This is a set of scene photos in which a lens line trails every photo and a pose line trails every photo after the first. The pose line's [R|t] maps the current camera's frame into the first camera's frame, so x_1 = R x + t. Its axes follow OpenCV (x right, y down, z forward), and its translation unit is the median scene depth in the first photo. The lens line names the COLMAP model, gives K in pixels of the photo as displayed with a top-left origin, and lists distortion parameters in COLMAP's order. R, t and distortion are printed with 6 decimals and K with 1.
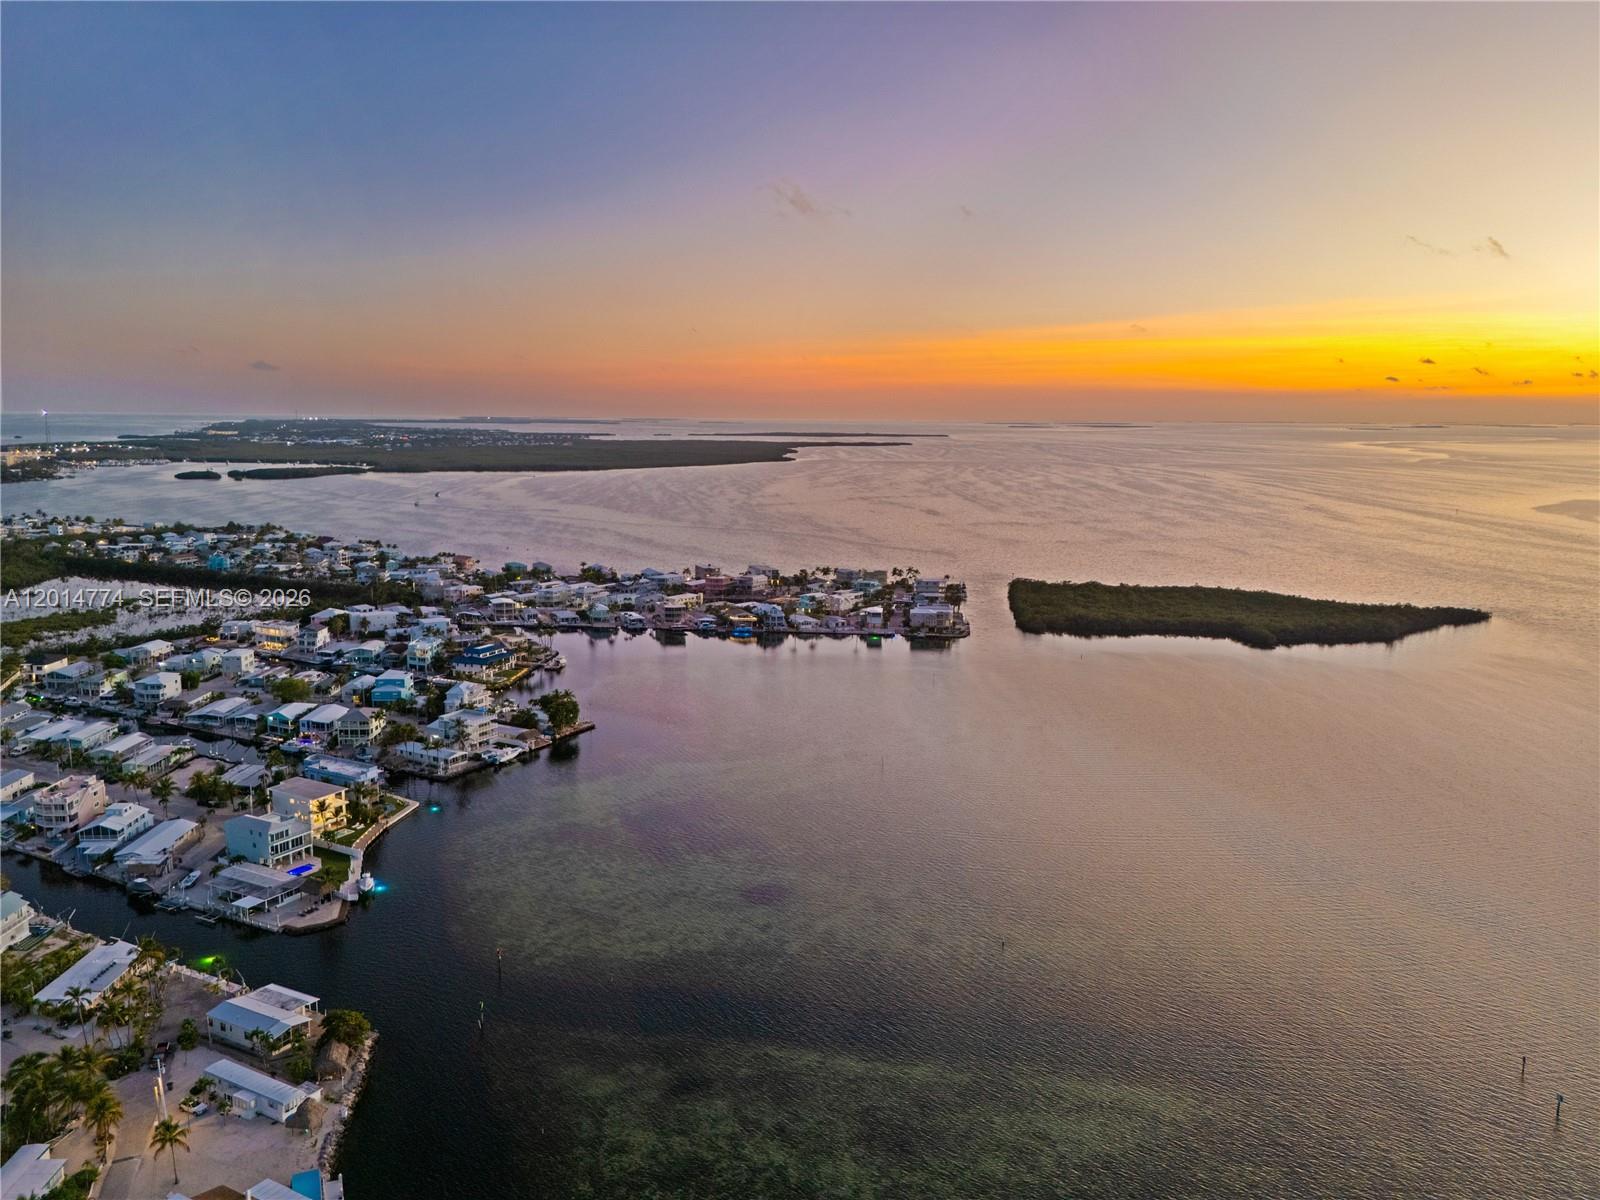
lens RADIAL K [[1161.1, 0, 800.0], [0, 1161.1, 600.0], [0, 0, 1]] dist [0.064505, -0.057825]
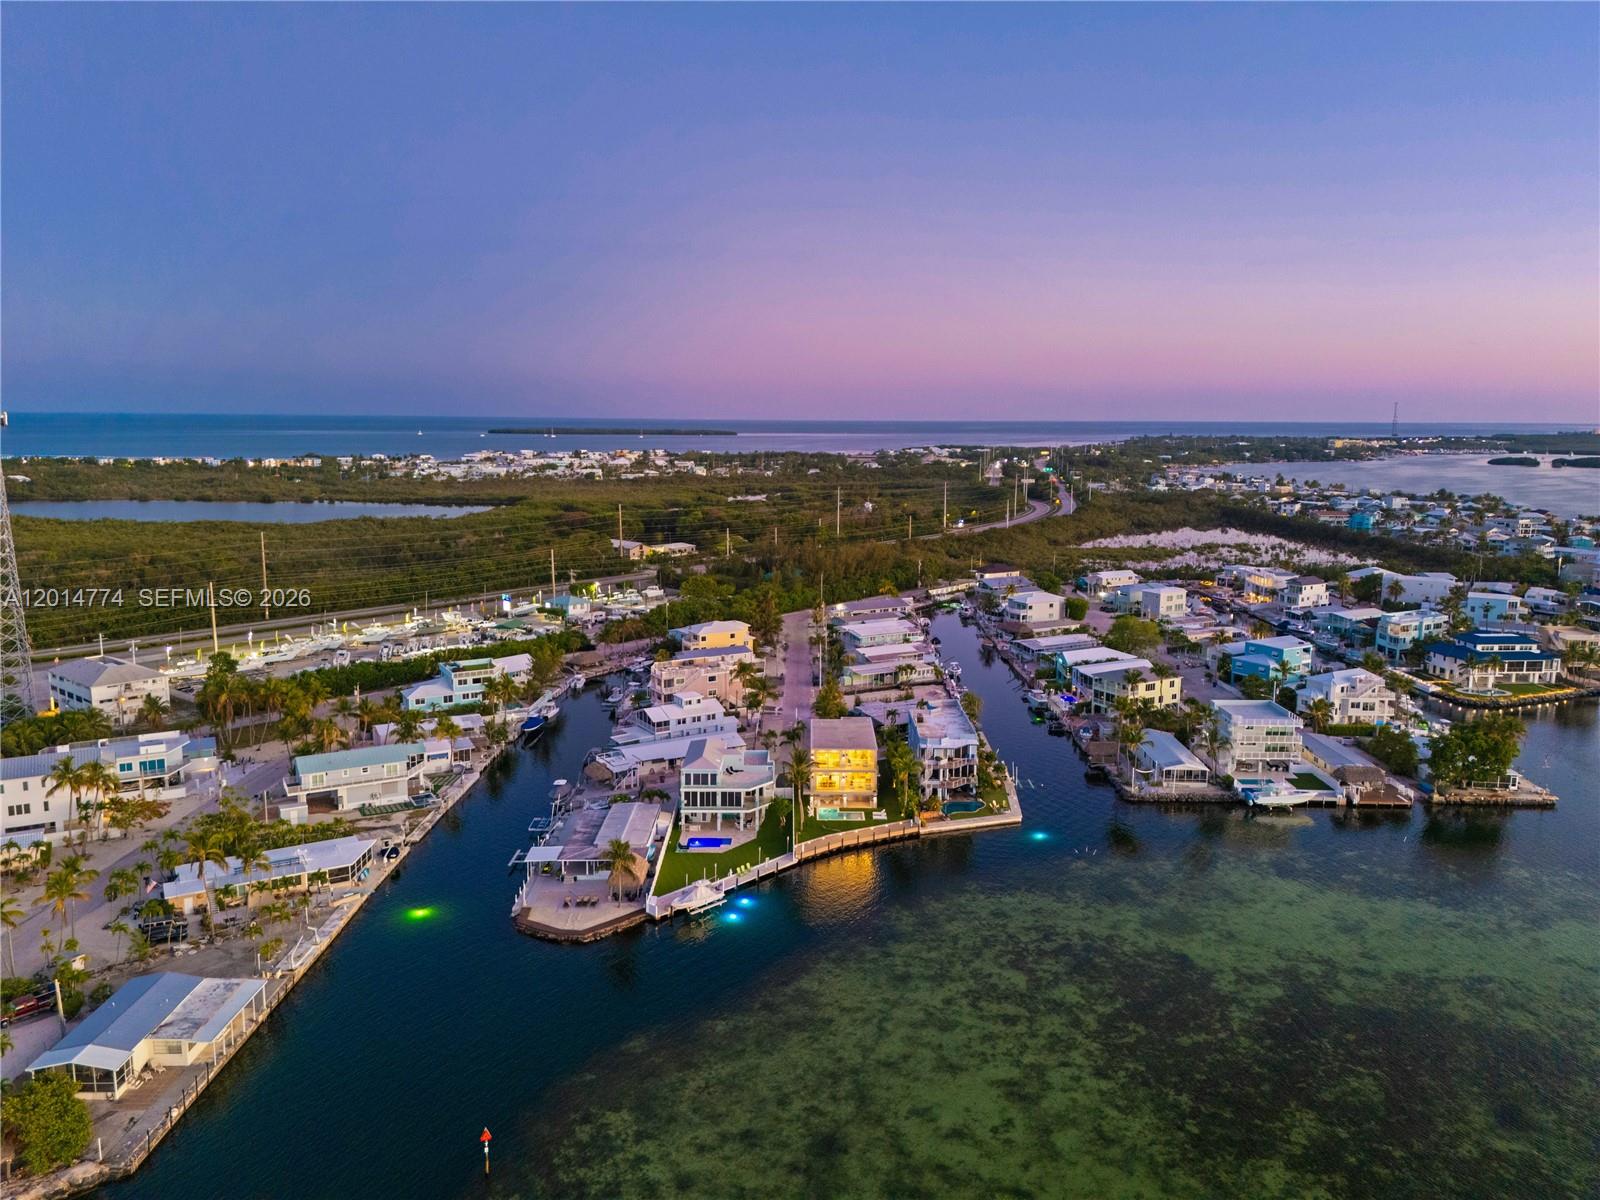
lens RADIAL K [[1161.1, 0, 800.0], [0, 1161.1, 600.0], [0, 0, 1]] dist [0.064505, -0.057825]
pose [[0.480981, 0.129790, -0.867071, 0.093015], [-0.136433, 0.988014, 0.072212, 0.037328], [0.866050, 0.083564, 0.492924, 0.548276]]
